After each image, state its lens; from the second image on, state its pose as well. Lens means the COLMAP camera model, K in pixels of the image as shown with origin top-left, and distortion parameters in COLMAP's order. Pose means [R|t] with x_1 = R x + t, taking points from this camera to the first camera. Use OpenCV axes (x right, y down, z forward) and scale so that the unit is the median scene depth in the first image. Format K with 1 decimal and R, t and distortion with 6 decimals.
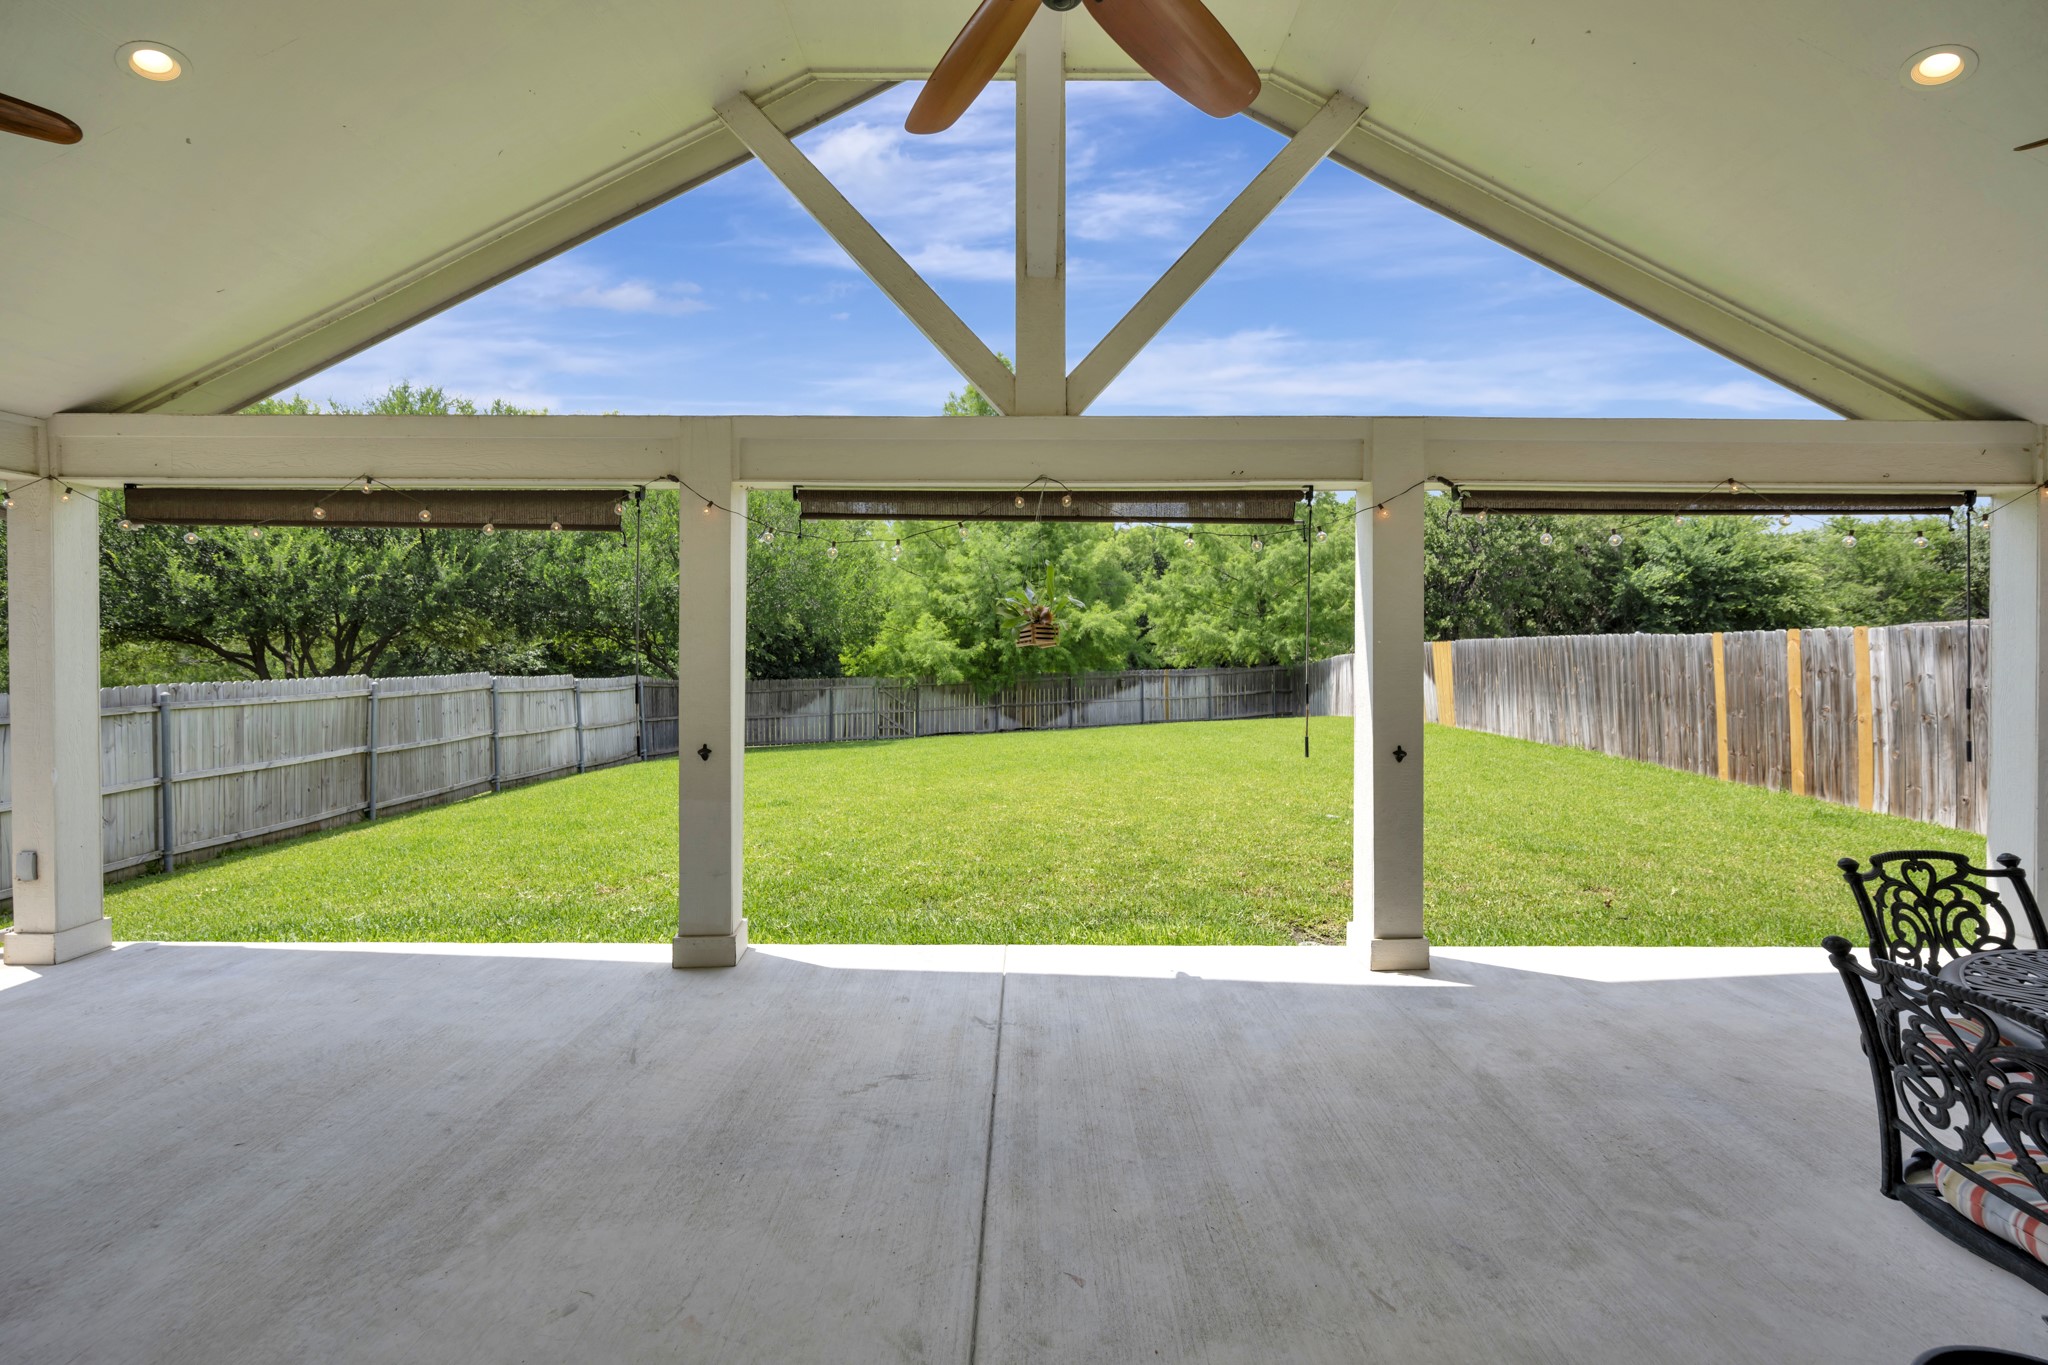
lens RADIAL K [[818.7, 0, 1027.5], [0, 818.7, 646.5], [0, 0, 1]] dist [-0.002982, -0.000189]
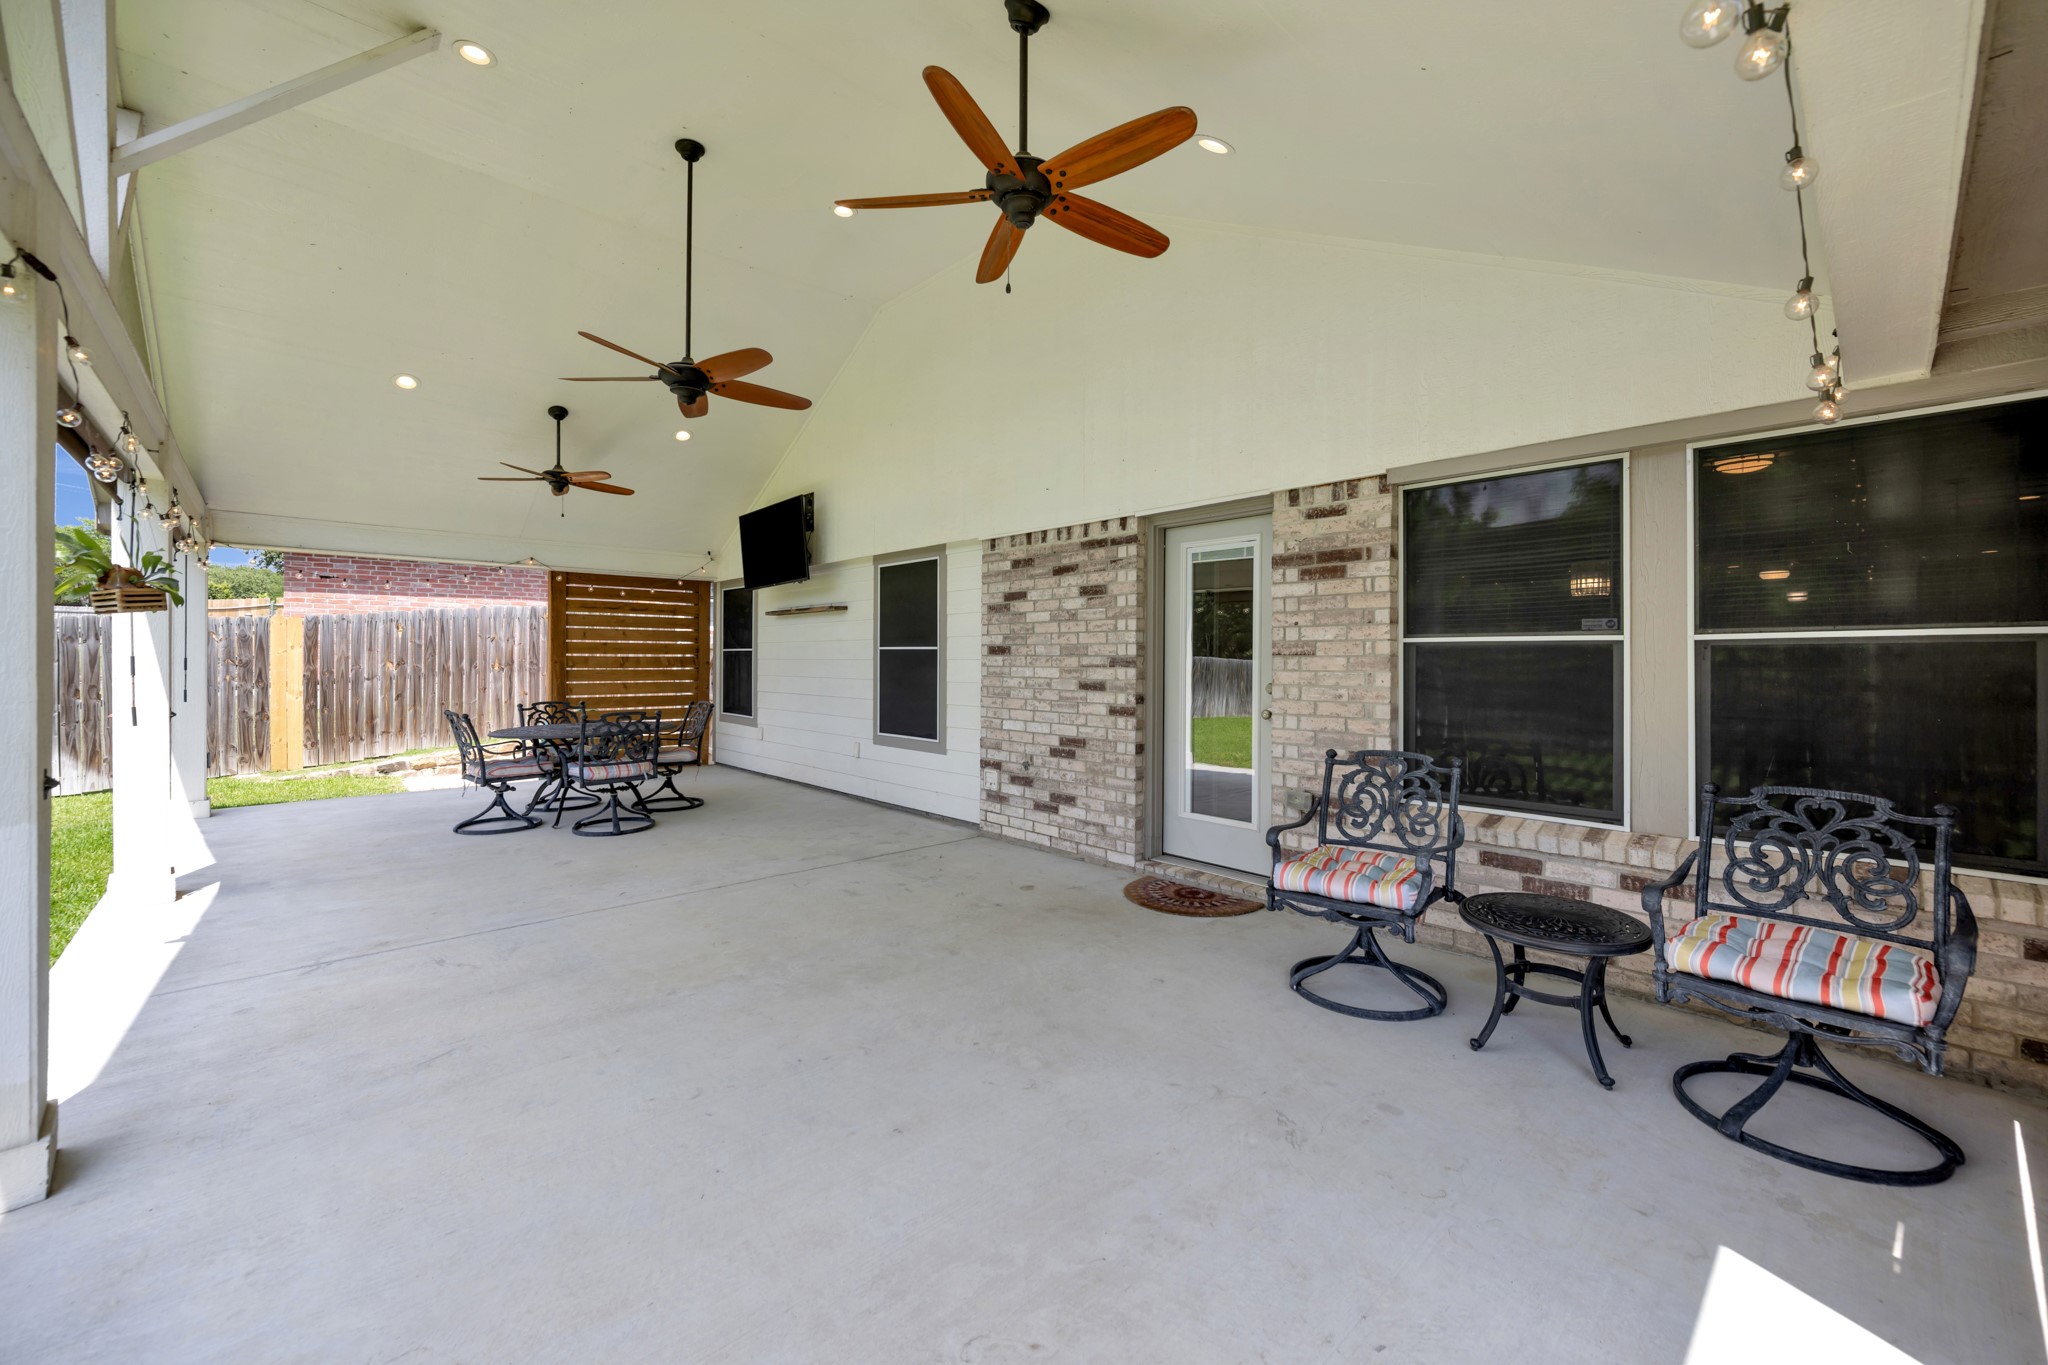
lens RADIAL K [[824.8, 0, 1025.0], [0, 824.8, 656.2], [0, 0, 1]] dist [0.001128, -0.000001]
pose [[-0.678839, -0.003404, 0.734279, -0.465633], [0.005054, 0.999944, 0.009307, 0.015122], [-0.734270, 0.010029, -0.678783, 0.332617]]
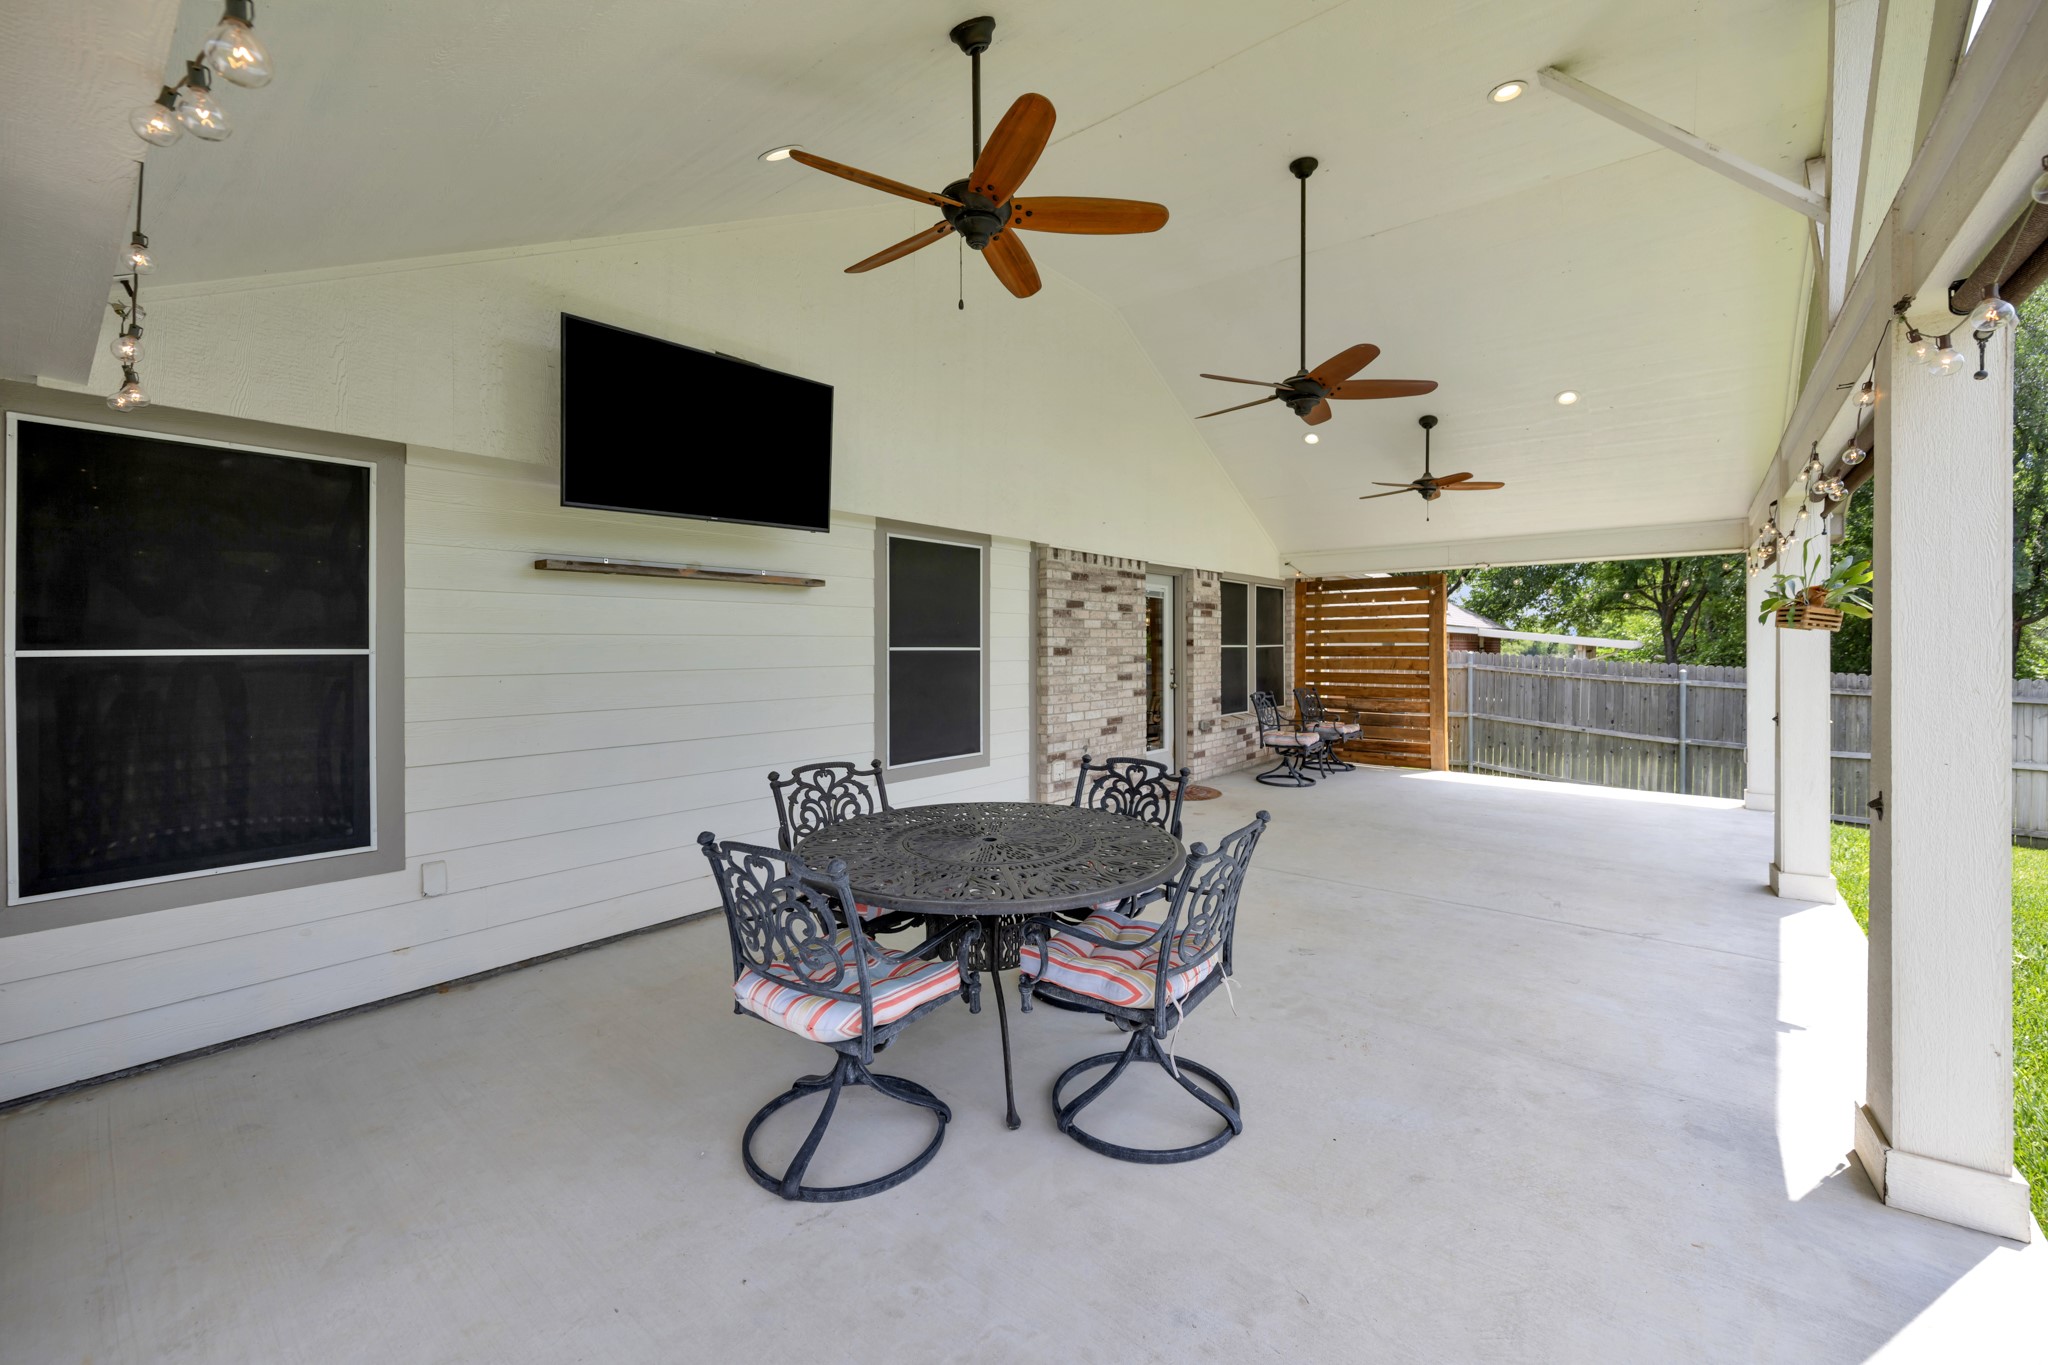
lens RADIAL K [[807.0, 0, 1044.0], [0, 807.0, 647.8], [0, 0, 1]] dist [-0.000193, -0.000022]
pose [[-0.616748, 0.000331, -0.787160, 0.464127], [-0.011233, 0.999894, 0.009222, 0.007967], [0.787080, 0.014530, -0.616679, 0.326200]]
